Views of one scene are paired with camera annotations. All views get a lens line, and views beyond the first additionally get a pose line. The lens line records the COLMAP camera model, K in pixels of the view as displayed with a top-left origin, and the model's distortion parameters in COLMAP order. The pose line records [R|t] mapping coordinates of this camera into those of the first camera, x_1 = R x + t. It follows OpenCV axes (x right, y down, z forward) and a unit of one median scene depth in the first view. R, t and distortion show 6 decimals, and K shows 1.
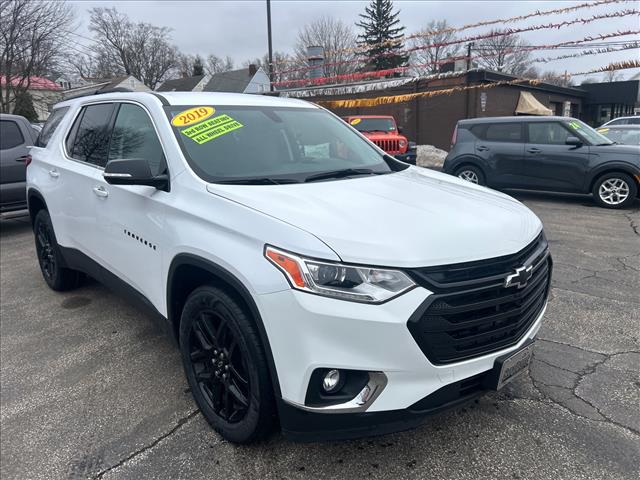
lens RADIAL K [[484.6, 0, 320.0], [0, 484.6, 240.0], [0, 0, 1]] dist [0.107905, -0.122911]
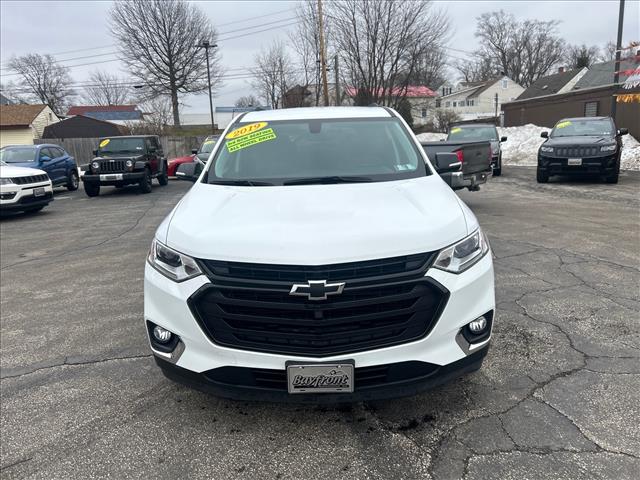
lens RADIAL K [[484.6, 0, 320.0], [0, 484.6, 240.0], [0, 0, 1]] dist [0.107905, -0.122911]
pose [[0.734250, 0.133182, -0.665687, 0.747848], [-0.131635, 0.989888, 0.052850, -0.056609], [0.665994, 0.048823, 0.744357, 0.178040]]
